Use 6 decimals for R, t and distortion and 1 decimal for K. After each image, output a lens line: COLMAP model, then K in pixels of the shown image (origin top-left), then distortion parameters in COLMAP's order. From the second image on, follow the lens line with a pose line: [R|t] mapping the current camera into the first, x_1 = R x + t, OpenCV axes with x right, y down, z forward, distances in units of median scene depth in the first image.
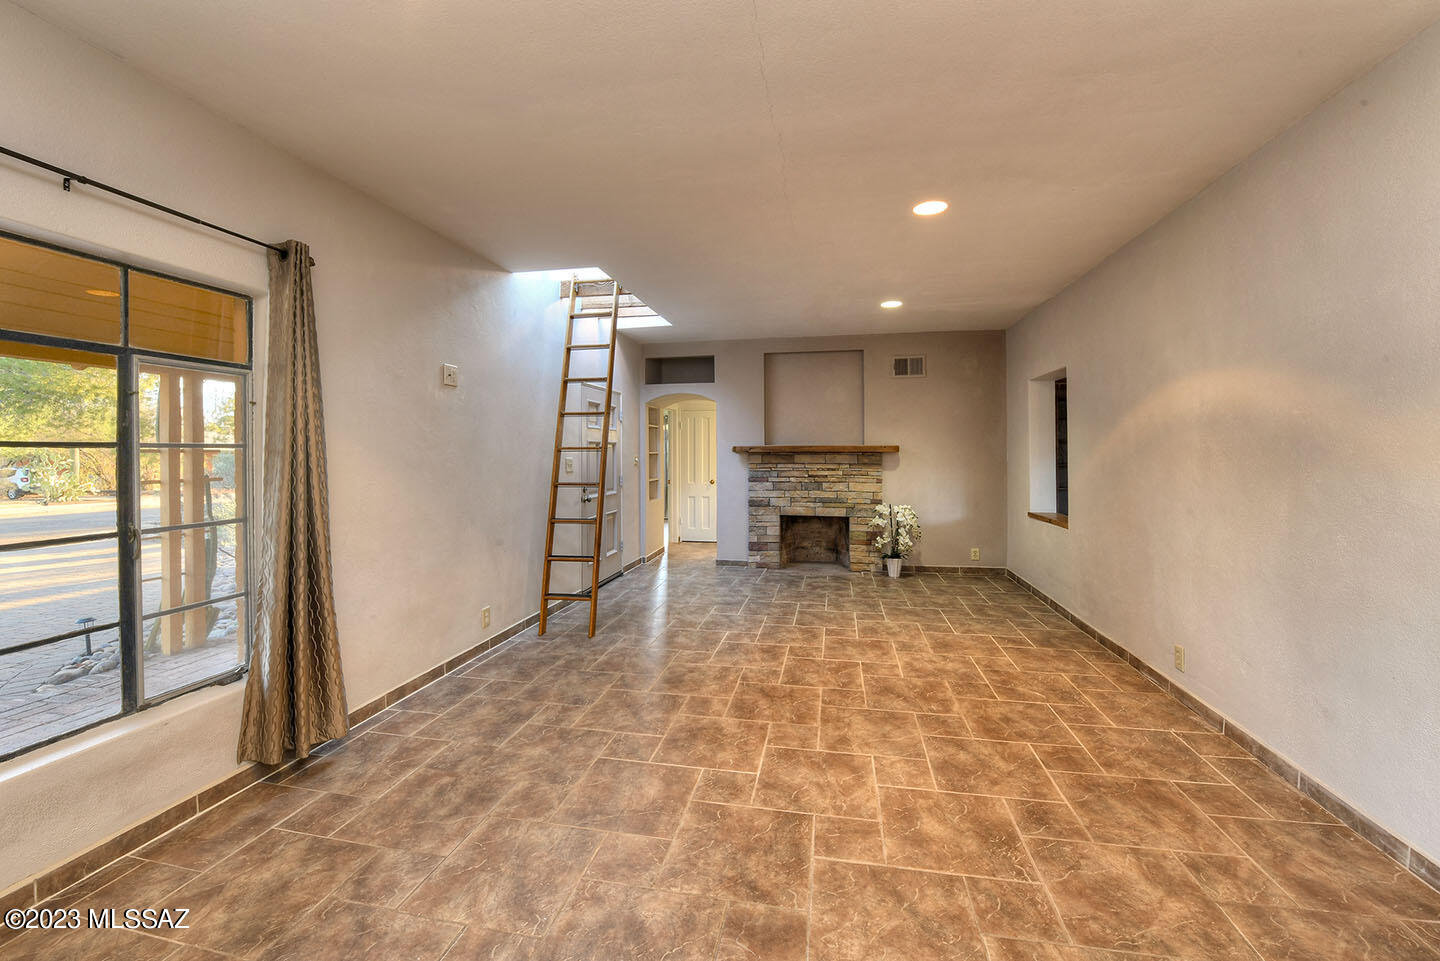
lens RADIAL K [[603.3, 0, 716.0], [0, 603.3, 444.4], [0, 0, 1]] dist [-0.020336, -0.000618]
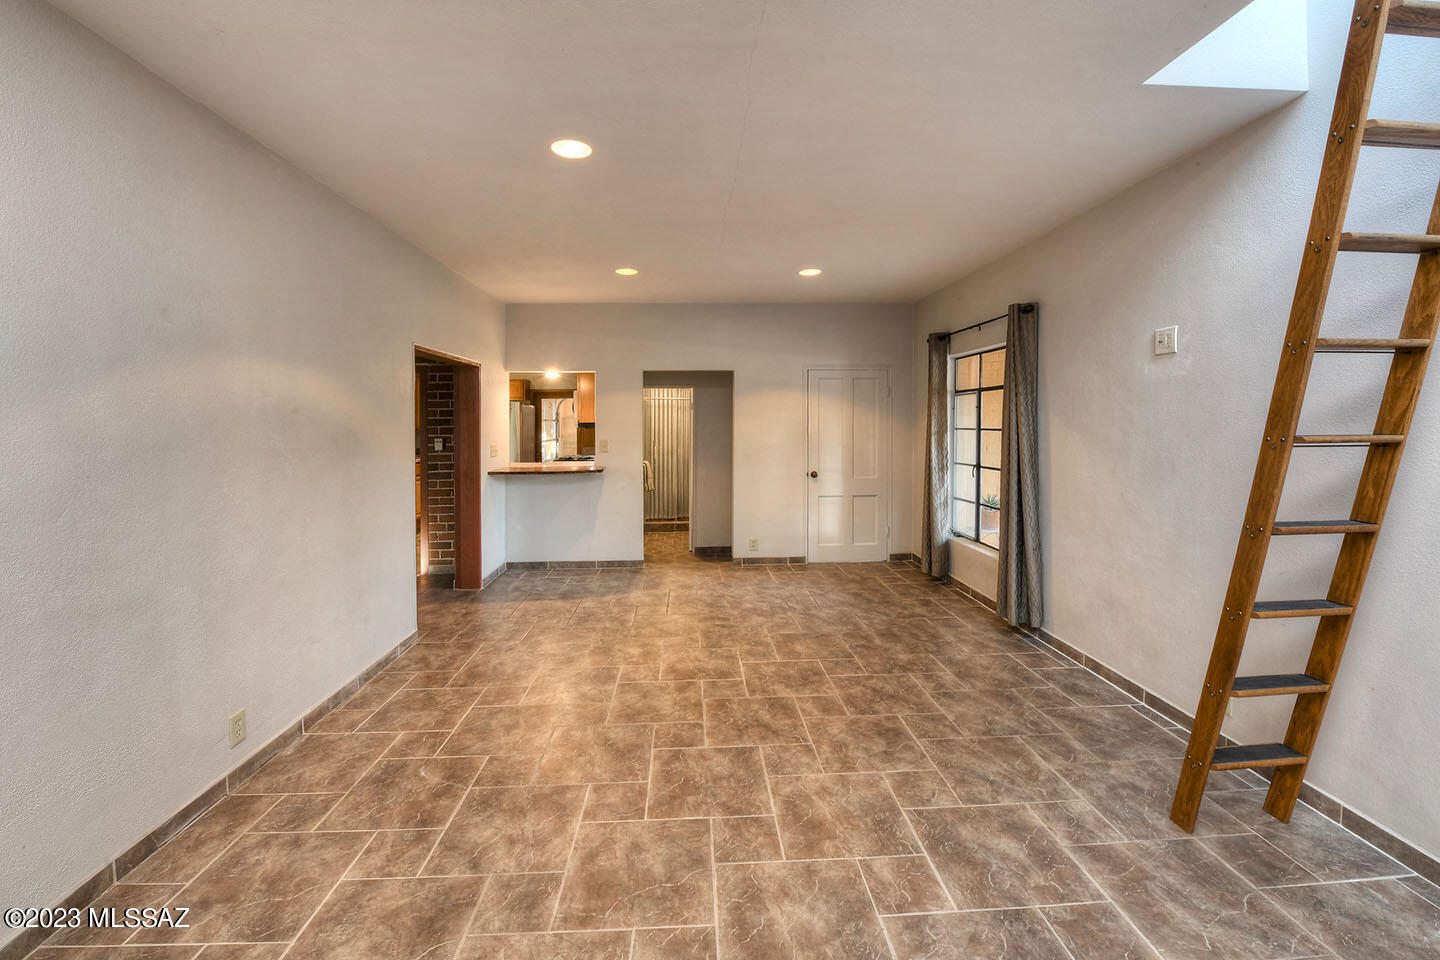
lens RADIAL K [[603.3, 0, 716.0], [0, 603.3, 443.9], [0, 0, 1]] dist [-0.020336, -0.000618]
pose [[-0.970849, 0.019218, -0.238921, 0.360954], [0.014572, 0.999669, 0.021197, -0.007210], [0.239249, 0.017097, -0.970808, 1.855049]]
